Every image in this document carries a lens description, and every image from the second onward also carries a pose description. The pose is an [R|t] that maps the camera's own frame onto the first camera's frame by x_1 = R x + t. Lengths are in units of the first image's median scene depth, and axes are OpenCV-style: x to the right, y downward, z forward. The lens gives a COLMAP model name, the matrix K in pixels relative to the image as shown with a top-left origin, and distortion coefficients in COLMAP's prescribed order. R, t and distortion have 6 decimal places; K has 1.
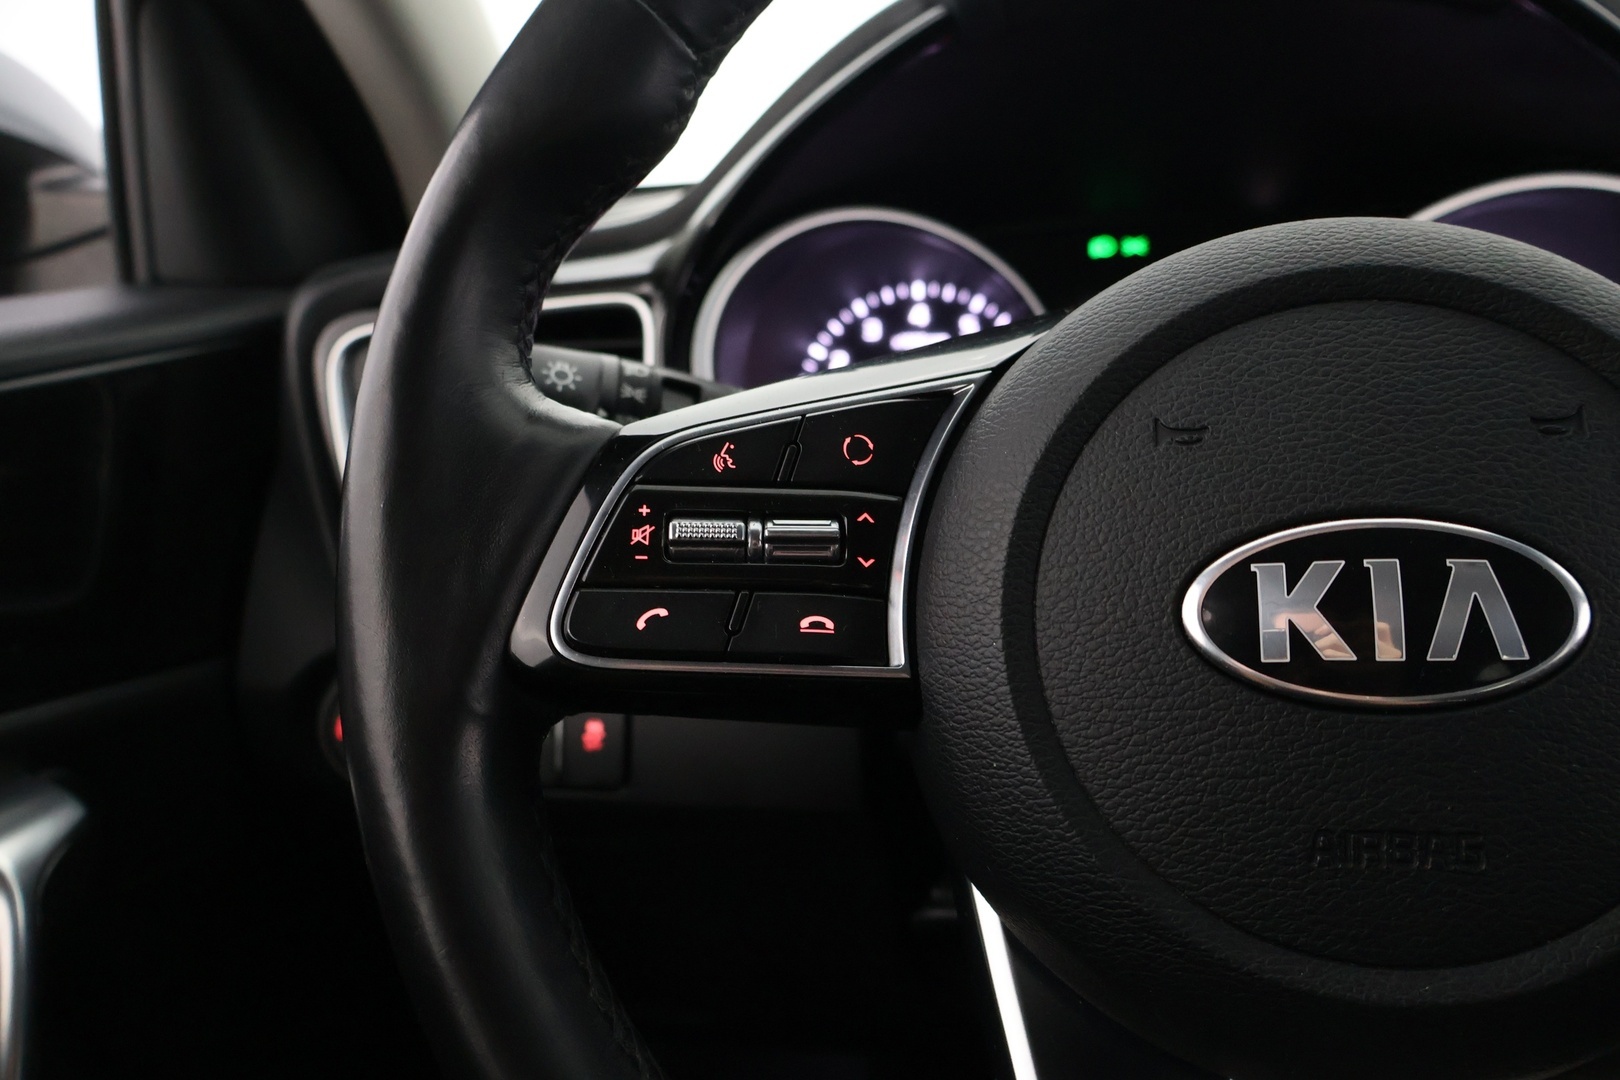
lens RADIAL K [[1408.4, 0, 816.5], [0, 1408.4, 534.7], [0, 0, 1]] dist [0.016691, 0.014234]
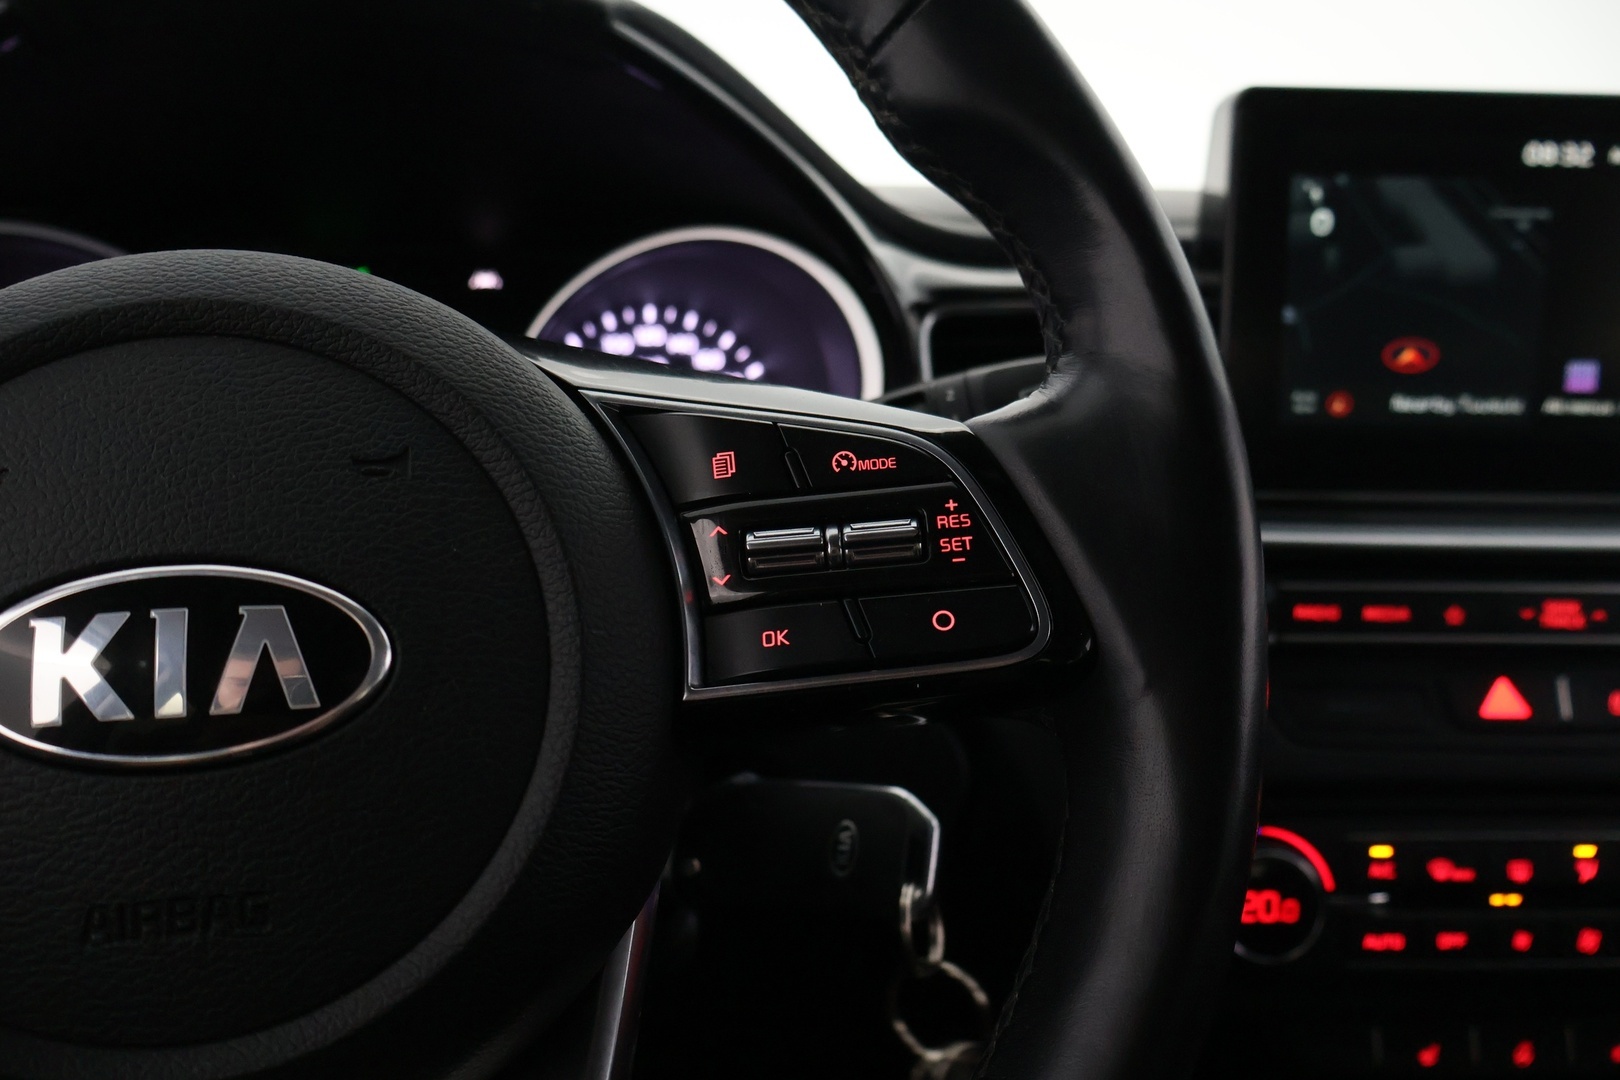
lens RADIAL K [[1408.4, 0, 804.7], [0, 1408.4, 537.4], [0, 0, 1]] dist [0.016691, 0.014234]
pose [[0.940866, -0.022517, 0.338029, 0.475334], [0.030328, 0.999381, -0.017843, -0.000909], [-0.337418, 0.027039, 0.940967, -0.032417]]
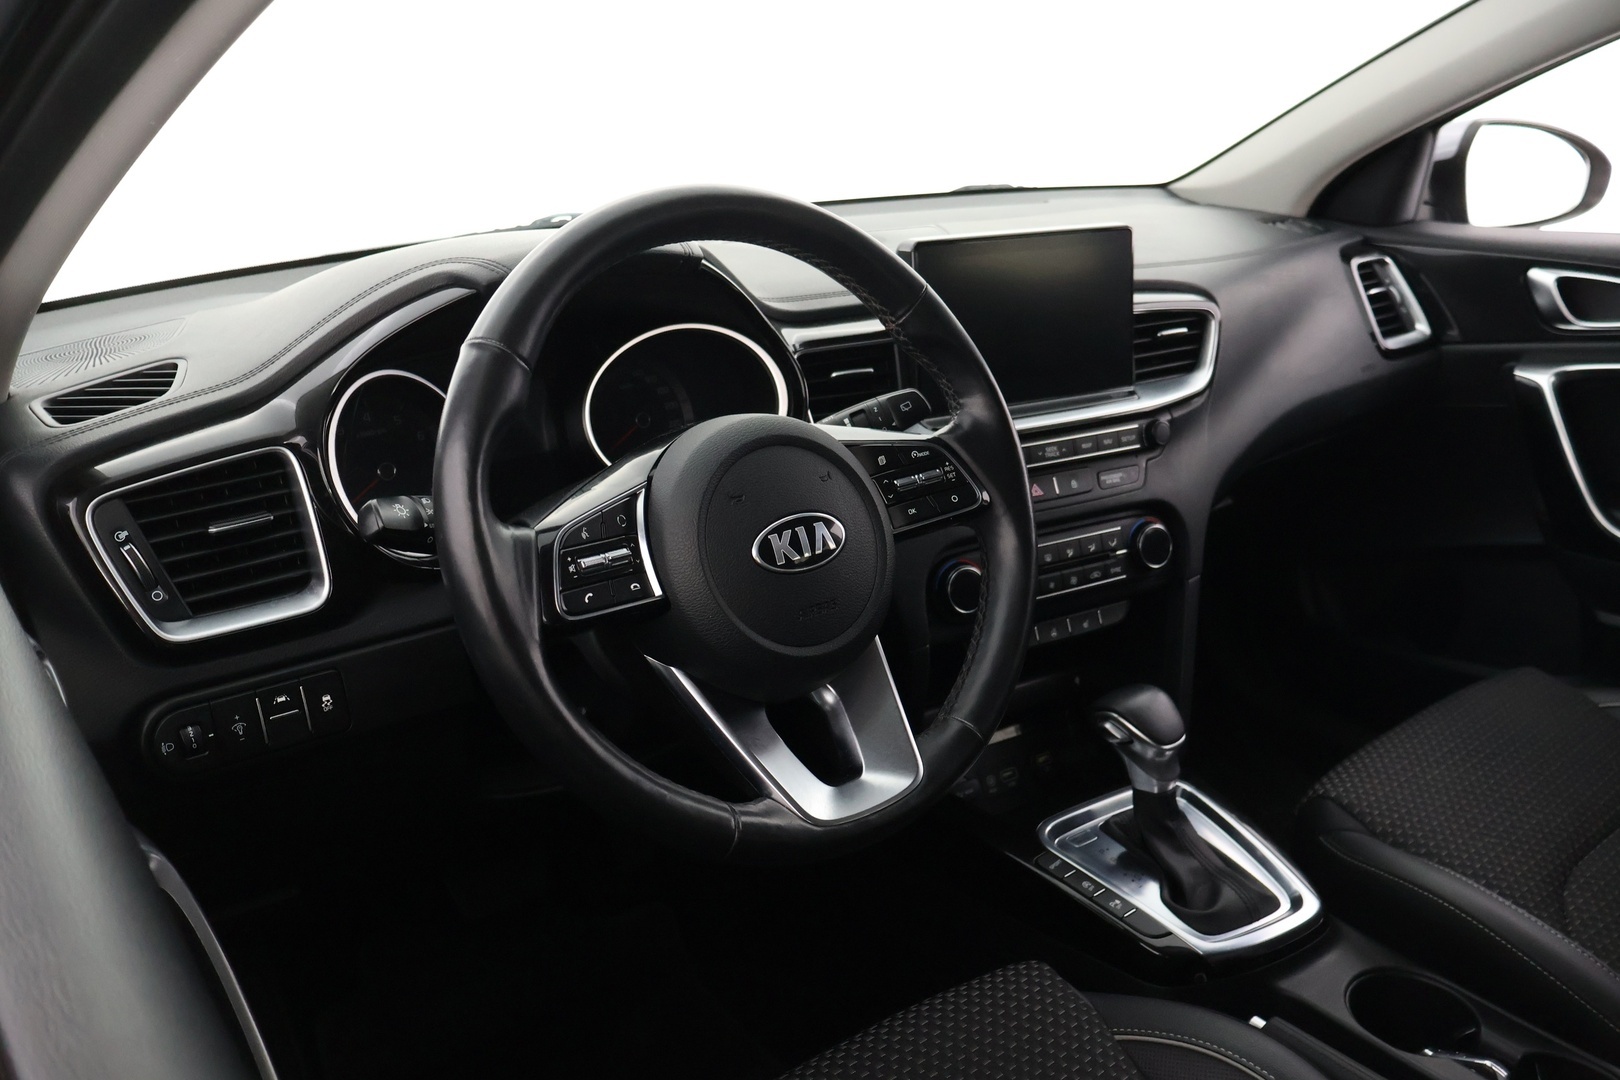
lens RADIAL K [[1408.4, 0, 812.8], [0, 1408.4, 531.6], [0, 0, 1]] dist [0.016691, 0.014234]
pose [[0.700554, -0.198683, 0.685382, -1.907394], [0.141438, 0.980063, 0.139539, -0.442265], [-0.699442, -0.000816, 0.714689, -1.454200]]
